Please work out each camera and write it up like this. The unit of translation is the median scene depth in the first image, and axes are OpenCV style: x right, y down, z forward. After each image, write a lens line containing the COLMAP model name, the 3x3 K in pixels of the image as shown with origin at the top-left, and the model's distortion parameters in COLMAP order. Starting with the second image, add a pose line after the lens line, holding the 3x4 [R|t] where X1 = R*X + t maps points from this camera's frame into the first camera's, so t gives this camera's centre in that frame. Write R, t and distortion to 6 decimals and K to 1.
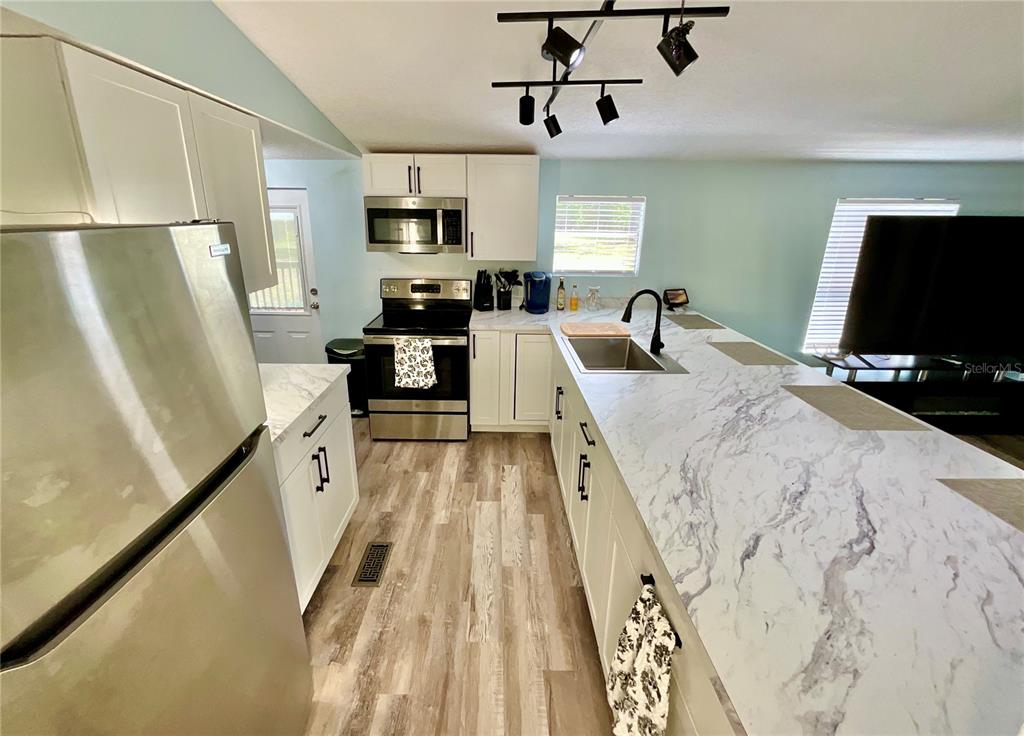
lens RADIAL K [[425.5, 0, 512.4], [0, 425.5, 333.8], [0, 0, 1]] dist [-0.004270, -0.000093]
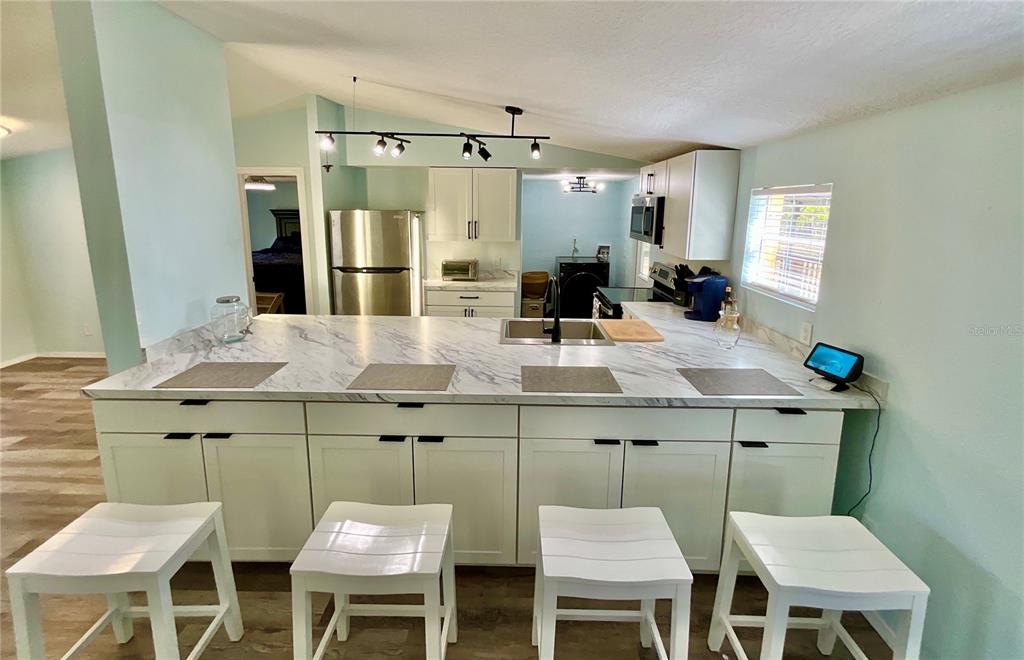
lens RADIAL K [[425.0, 0, 507.5], [0, 425.0, 275.0], [0, 0, 1]] dist [0.002498, -0.001270]
pose [[-0.014732, 0.150333, -0.988526, 1.095252], [-0.278382, 0.948927, 0.148460, -0.188019], [0.960357, 0.277375, 0.027870, 0.677367]]
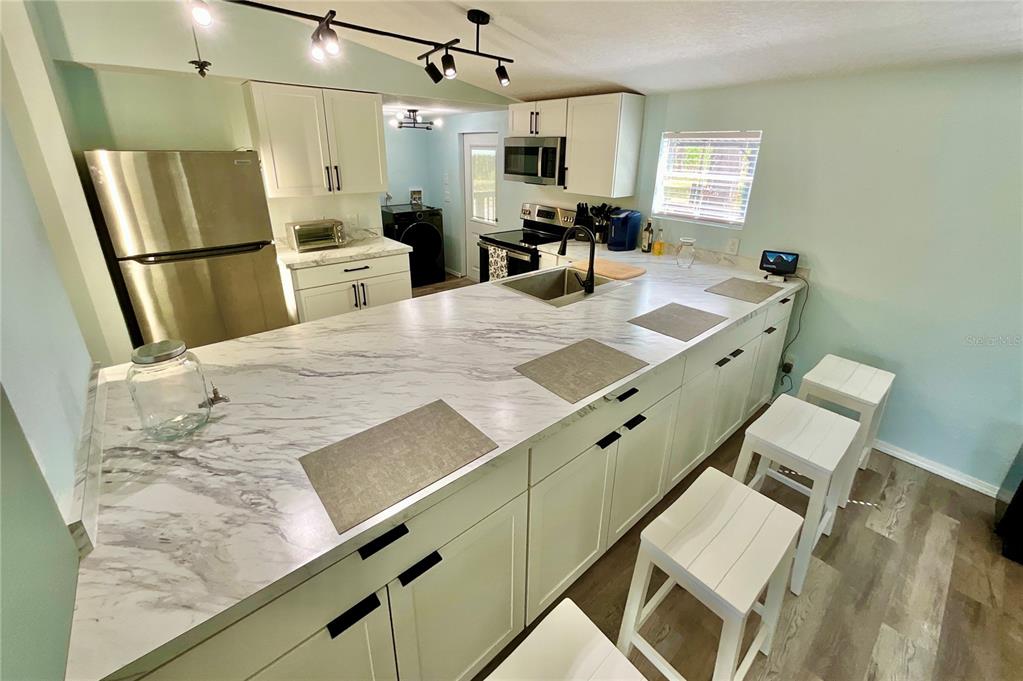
lens RADIAL K [[423.7, 0, 526.1], [0, 423.7, 298.6], [0, 0, 1]] dist [0.001391, 0.000716]
pose [[0.660751, 0.250173, -0.707688, 0.782520], [-0.210272, 0.966765, 0.145432, -0.045413], [0.720551, 0.052713, 0.691395, 0.169116]]
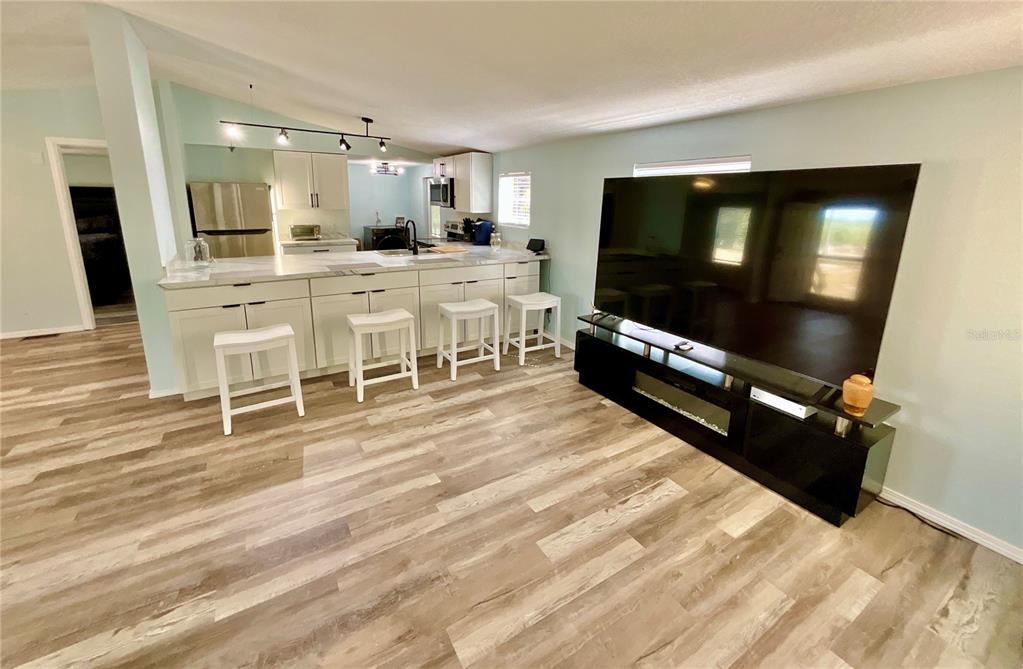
lens RADIAL K [[424.6, 0, 516.5], [0, 424.6, 284.9], [0, 0, 1]] dist [0.002498, -0.001270]
pose [[0.533363, 0.170892, -0.828444, 1.784073], [-0.237304, 0.970280, 0.047371, -0.016931], [0.811918, 0.171327, 0.558065, 0.281854]]
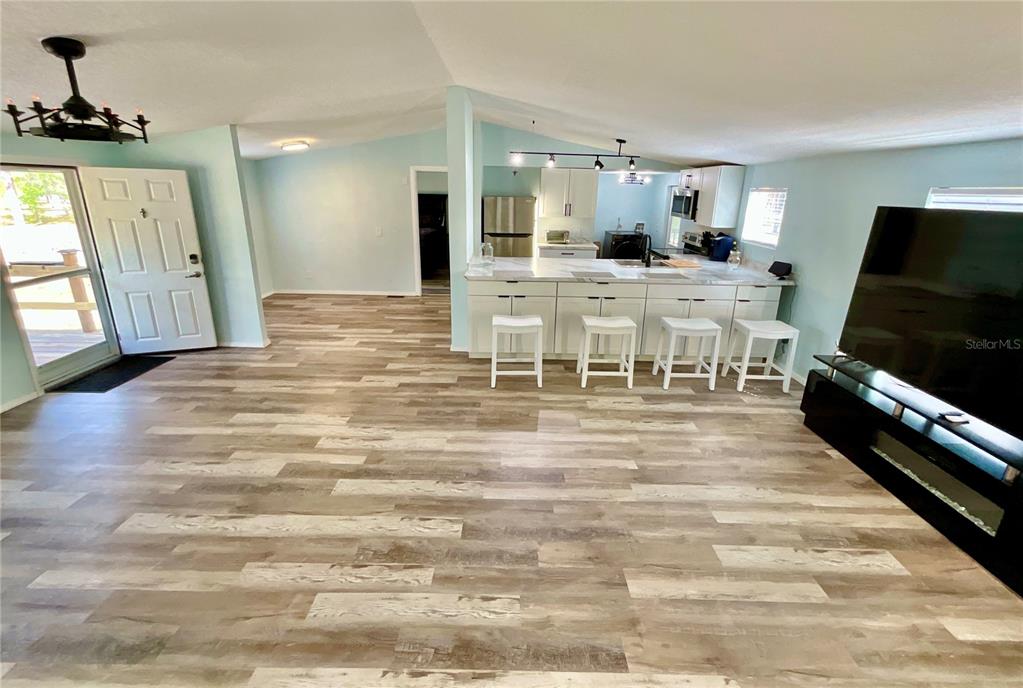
lens RADIAL K [[423.7, 0, 508.9], [0, 423.7, 305.6], [0, 0, 1]] dist [0.001391, 0.000716]
pose [[-0.001348, 0.259942, -0.965623, 1.937601], [-0.286502, 0.925044, 0.249418, -0.082291], [0.958079, 0.276989, 0.073227, 0.224215]]
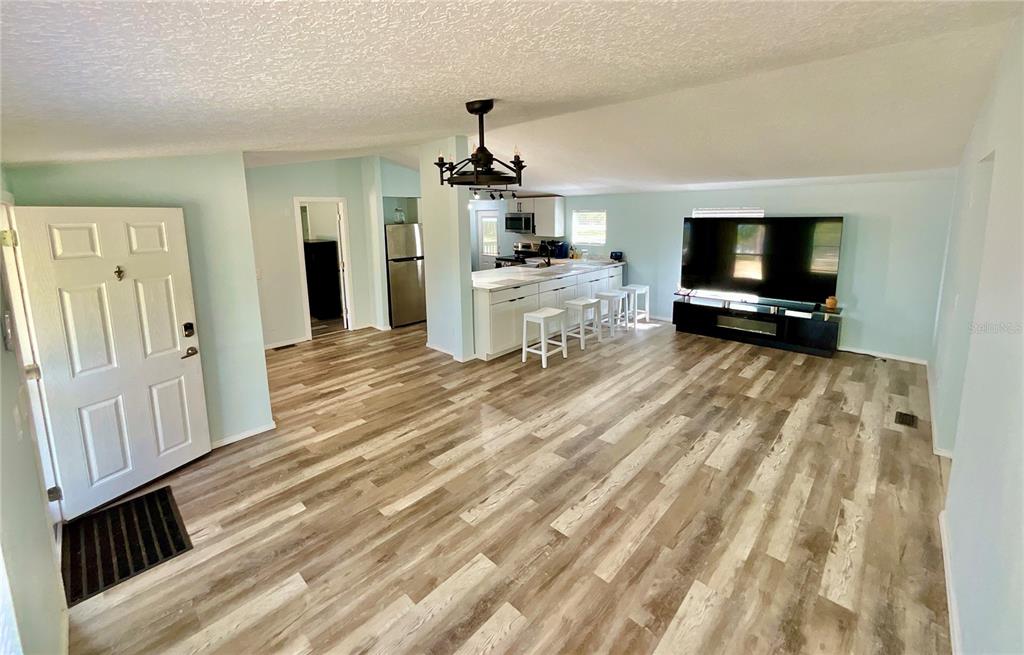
lens RADIAL K [[416.2, 0, 529.2], [0, 416.2, 265.6], [0, 0, 1]] dist [-0.000494, -0.000050]
pose [[0.739731, 0.067683, -0.669490, 1.761684], [-0.161264, 0.983766, -0.078728, 0.234537], [0.653293, 0.166202, 0.738637, -0.970856]]
